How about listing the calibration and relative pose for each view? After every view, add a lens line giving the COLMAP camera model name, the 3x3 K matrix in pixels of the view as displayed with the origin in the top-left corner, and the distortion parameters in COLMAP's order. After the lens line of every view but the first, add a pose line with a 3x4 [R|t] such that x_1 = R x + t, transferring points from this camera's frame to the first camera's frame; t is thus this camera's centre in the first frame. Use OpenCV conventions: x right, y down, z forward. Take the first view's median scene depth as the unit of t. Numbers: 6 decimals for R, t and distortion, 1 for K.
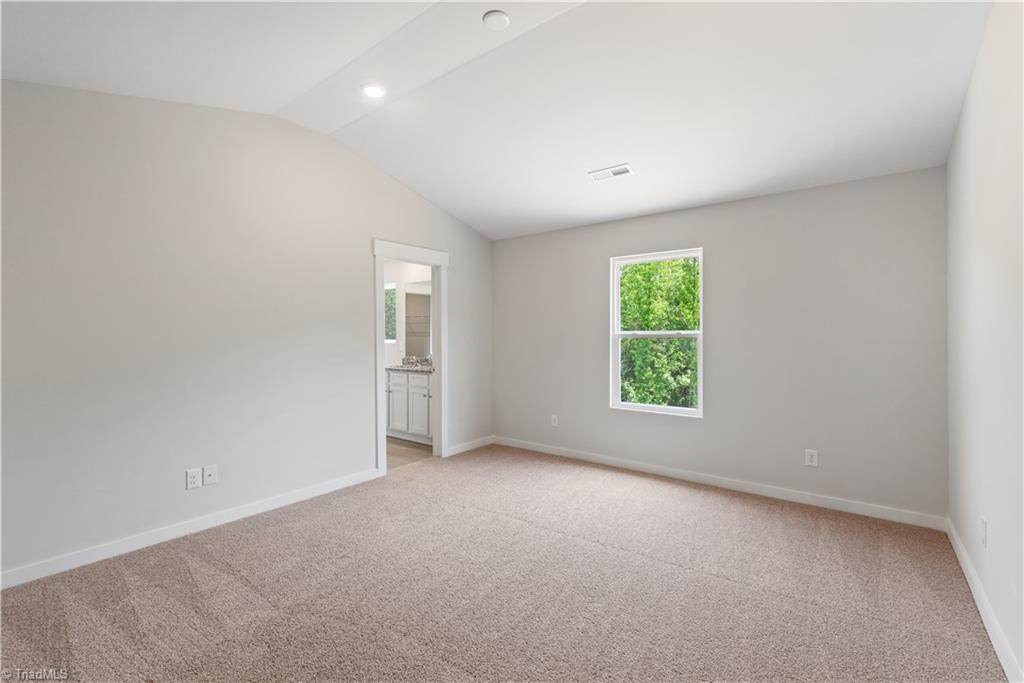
lens RADIAL K [[450.9, 0, 512.3], [0, 450.9, 339.0], [0, 0, 1]] dist [0.004553, 0.000208]
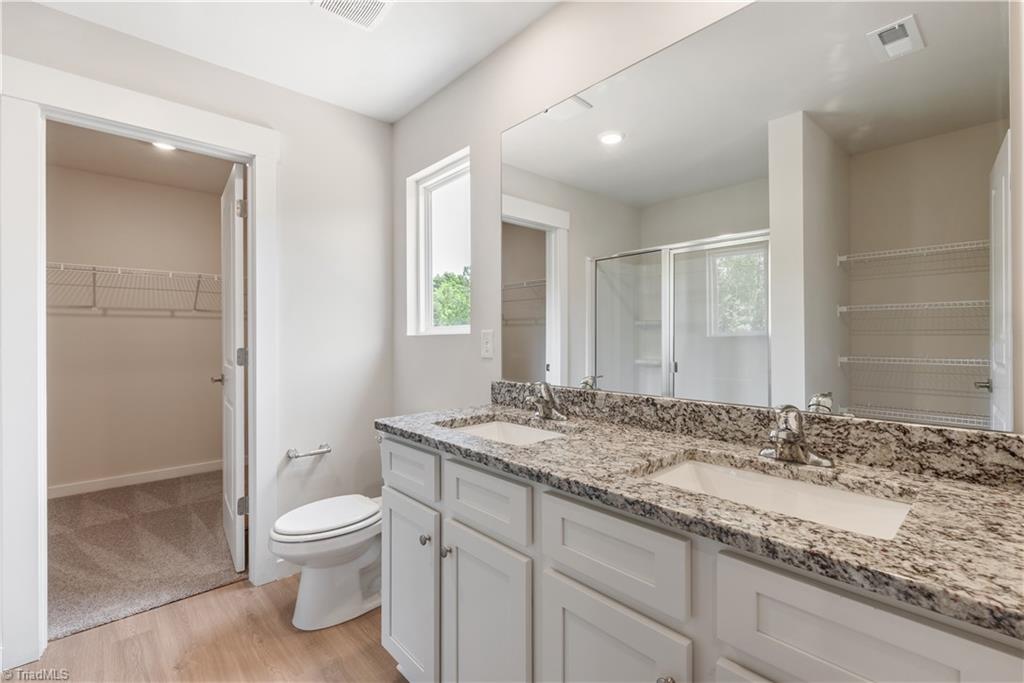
lens RADIAL K [[450.9, 0, 511.2], [0, 450.9, 341.3], [0, 0, 1]] dist [0.004553, 0.000208]
pose [[0.986108, -0.003336, -0.166072, -0.182213], [0.002554, 0.999985, -0.004923, 0.015283], [0.166086, 0.004430, 0.986101, 0.709351]]
